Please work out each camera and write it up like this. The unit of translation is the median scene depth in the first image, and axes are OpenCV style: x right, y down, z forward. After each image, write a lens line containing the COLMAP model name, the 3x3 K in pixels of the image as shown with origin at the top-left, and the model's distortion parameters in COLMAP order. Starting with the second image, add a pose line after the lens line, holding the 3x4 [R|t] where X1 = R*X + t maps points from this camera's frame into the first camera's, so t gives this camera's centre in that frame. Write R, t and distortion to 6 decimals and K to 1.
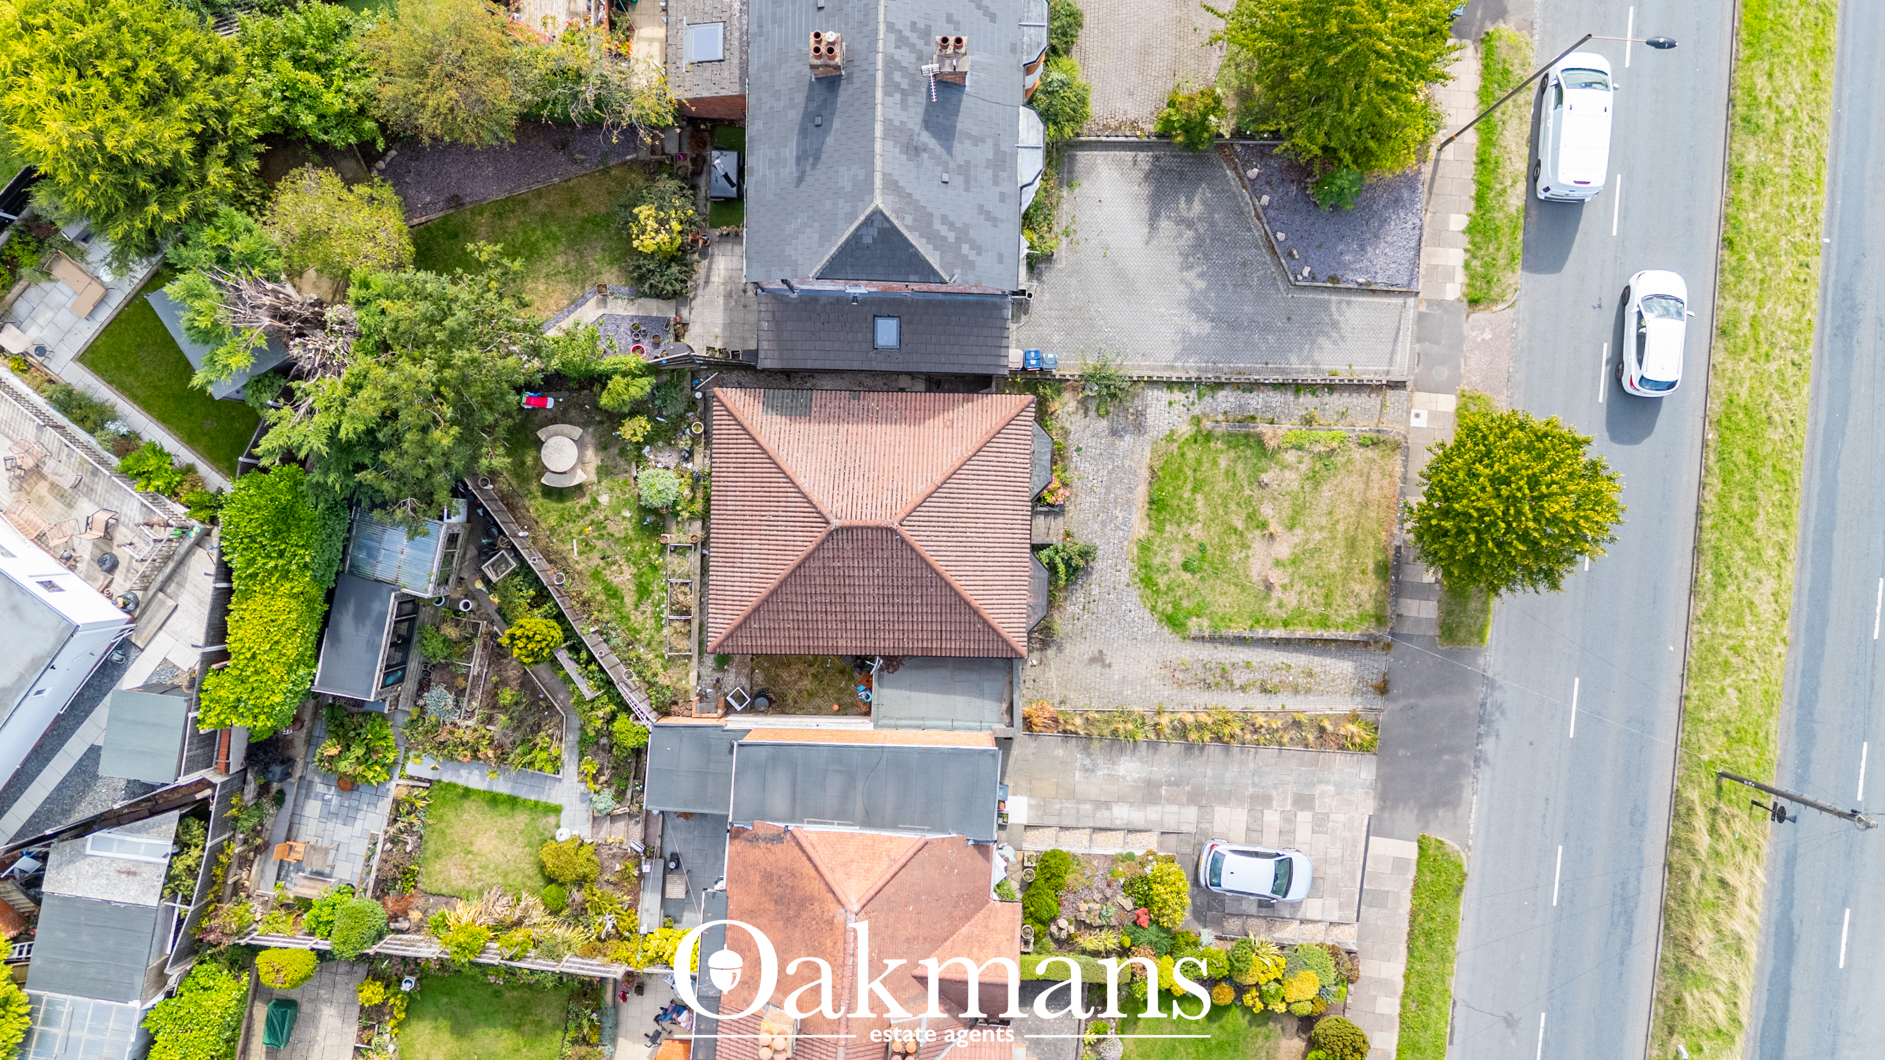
lens RADIAL K [[1385.6, 0, 942.5], [0, 1385.6, 530.0], [0, 0, 1]] dist [0.073114, -0.085194]
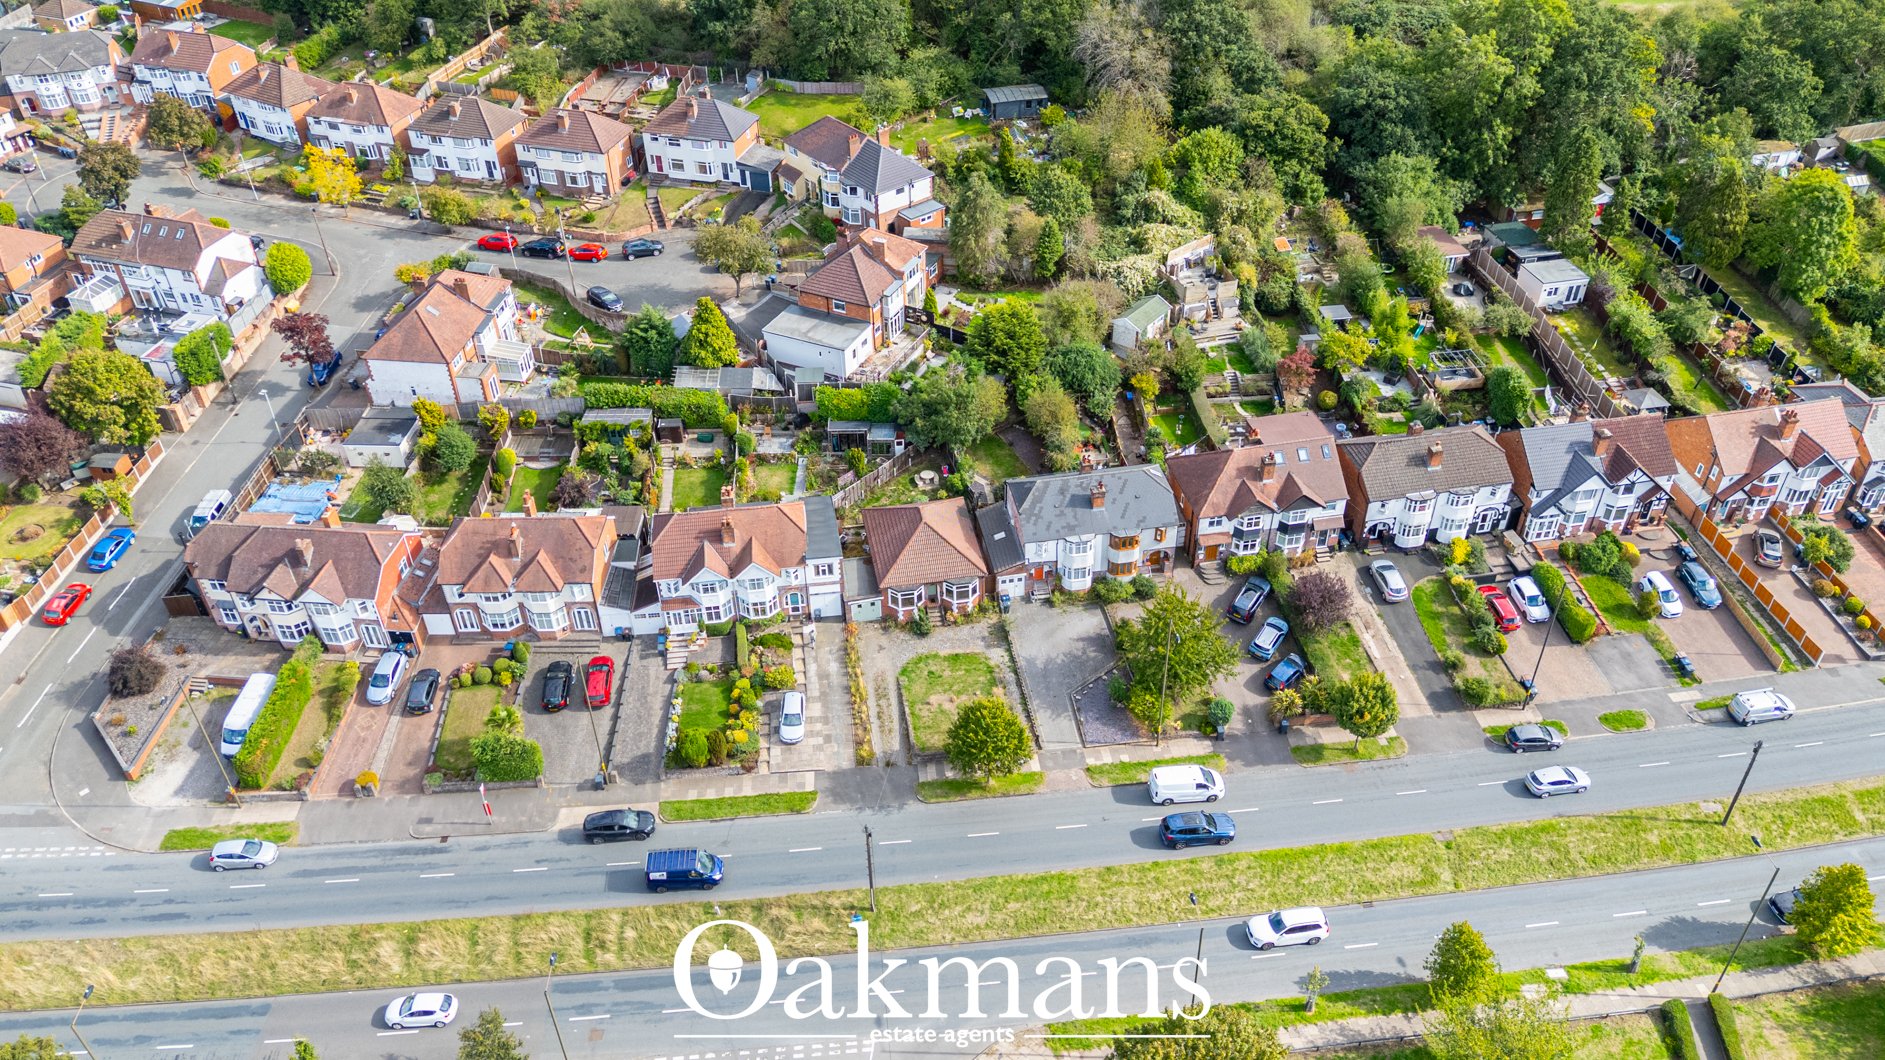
lens RADIAL K [[1385.6, 0, 942.5], [0, 1385.6, 530.0], [0, 0, 1]] dist [0.073114, -0.085194]
pose [[0.195989, 0.607581, -0.769697, 1.698407], [-0.980601, 0.118924, -0.155816, 0.316120], [-0.003136, 0.785304, 0.619102, -0.503654]]
